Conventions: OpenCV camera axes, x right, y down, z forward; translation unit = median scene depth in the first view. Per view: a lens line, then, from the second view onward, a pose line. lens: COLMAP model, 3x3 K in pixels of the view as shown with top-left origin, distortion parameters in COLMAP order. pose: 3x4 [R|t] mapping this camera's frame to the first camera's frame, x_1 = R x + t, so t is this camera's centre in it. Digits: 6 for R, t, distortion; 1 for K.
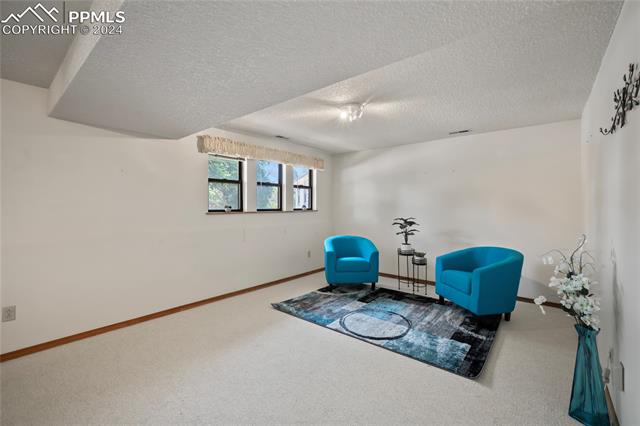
lens RADIAL K [[275.6, 0, 317.9], [0, 275.6, 209.5], [0, 0, 1]] dist [-0.003254, -0.000920]
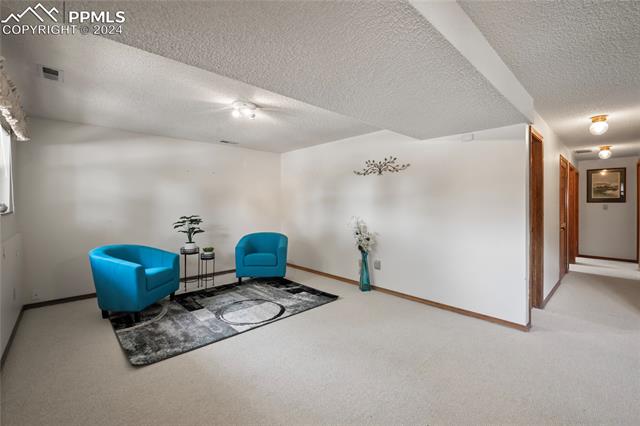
lens RADIAL K [[275.6, 0, 317.8], [0, 275.6, 209.6], [0, 0, 1]] dist [-0.003254, -0.000920]
pose [[0.126423, -0.019778, 0.991779, -0.692363], [0.016410, 0.999706, 0.017844, -0.002371], [-0.991841, 0.014020, 0.126710, 0.501095]]
